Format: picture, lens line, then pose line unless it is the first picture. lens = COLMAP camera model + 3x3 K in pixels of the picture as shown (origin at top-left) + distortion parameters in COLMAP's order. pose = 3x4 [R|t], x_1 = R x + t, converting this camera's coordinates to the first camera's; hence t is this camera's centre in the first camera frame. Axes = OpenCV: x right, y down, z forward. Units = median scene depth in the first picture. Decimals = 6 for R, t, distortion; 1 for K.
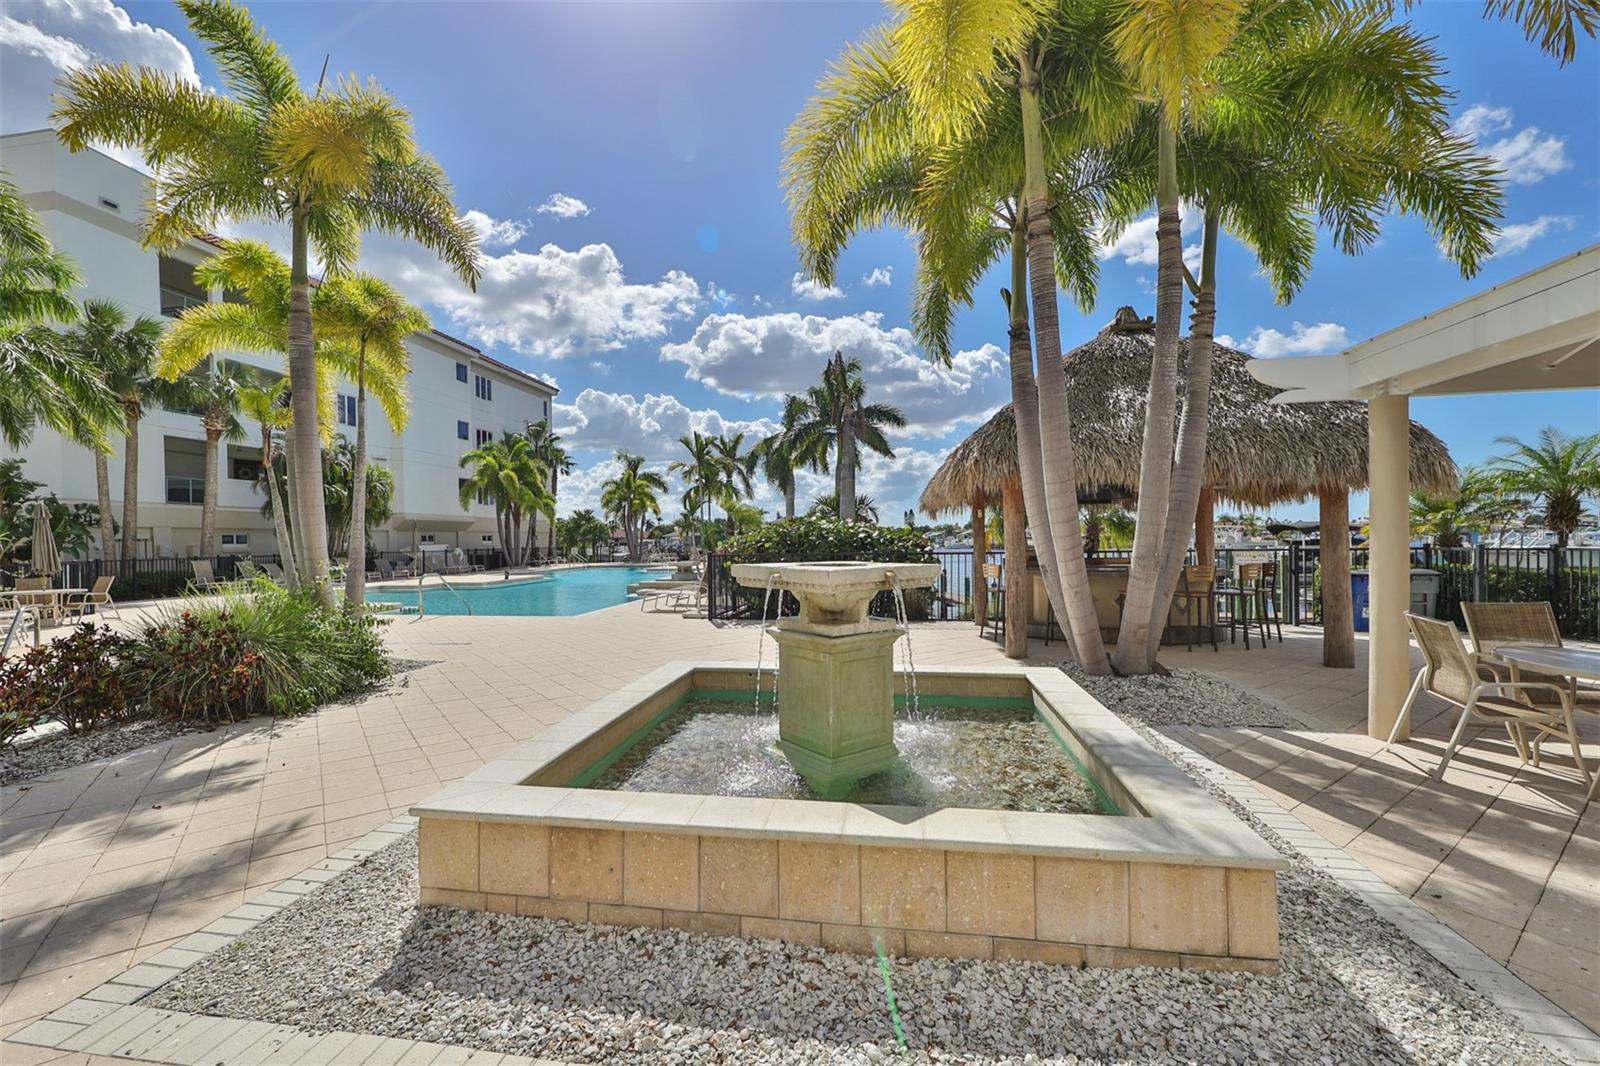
lens RADIAL K [[676.6, 0, 786.9], [0, 676.6, 539.7], [0, 0, 1]] dist [0.007788, 0.000200]
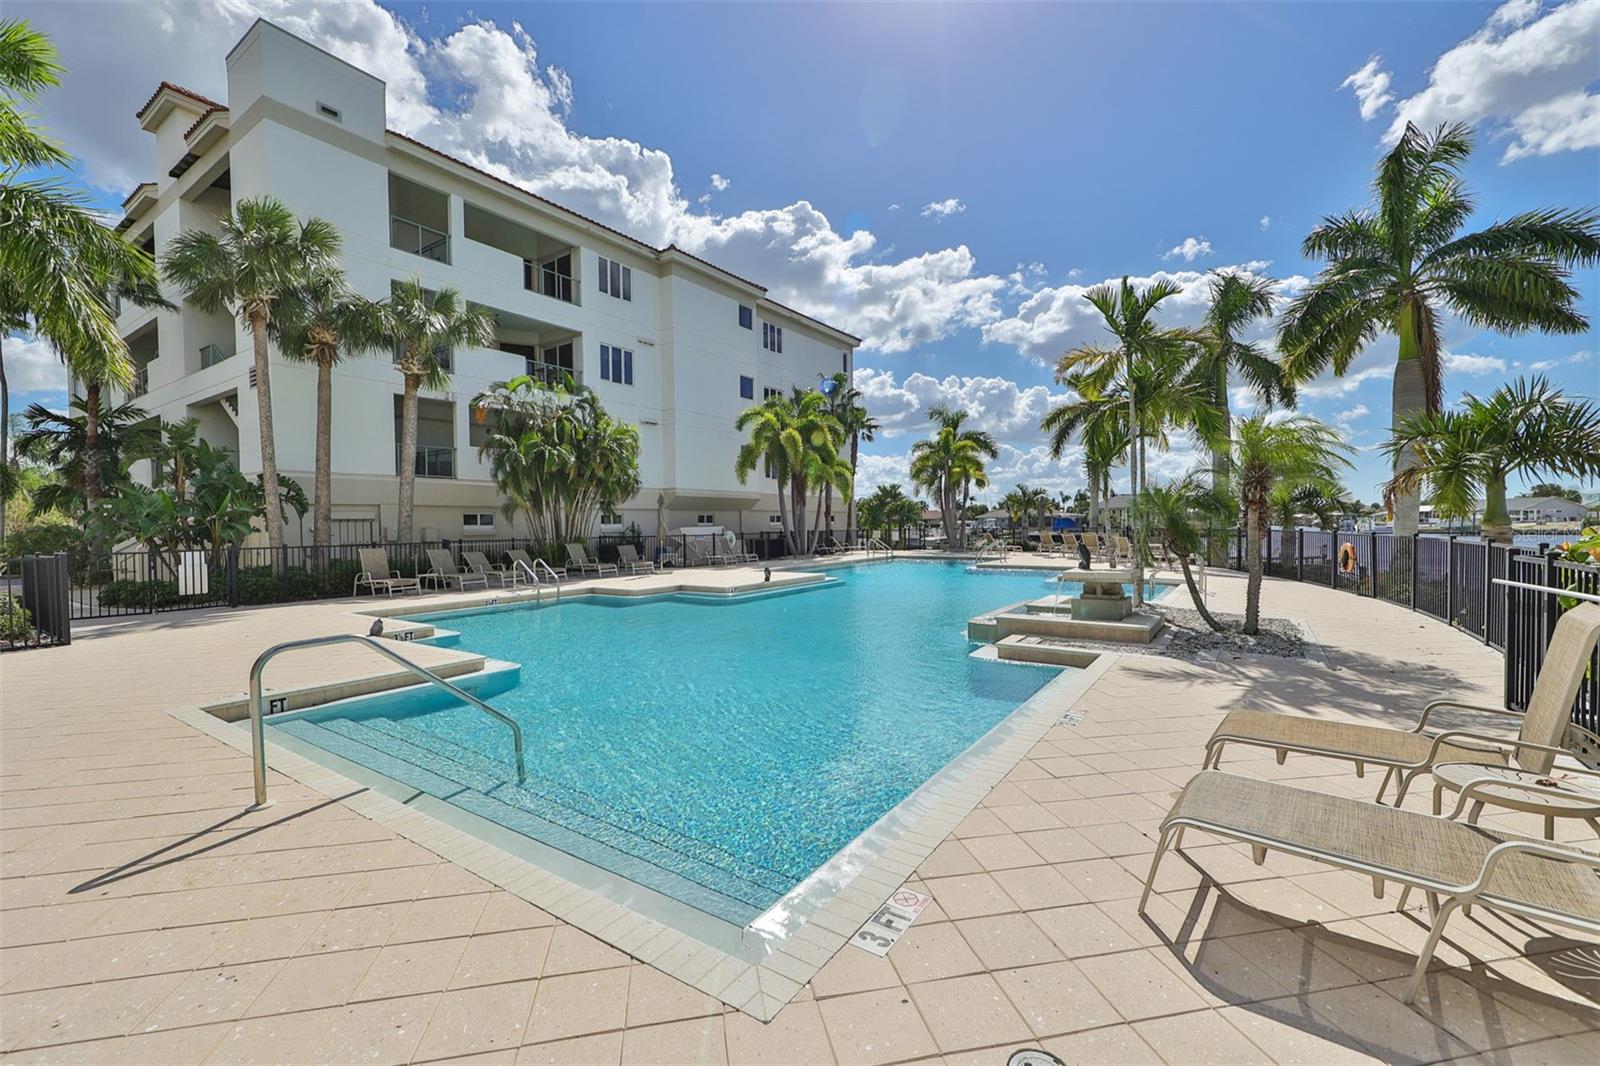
lens RADIAL K [[676.6, 0, 786.9], [0, 676.6, 539.7], [0, 0, 1]] dist [0.007788, 0.000200]
pose [[0.901694, 0.013555, -0.432162, -0.073923], [-0.001681, 0.999611, 0.027847, 0.000260], [0.432372, -0.024383, 0.901366, 0.268352]]
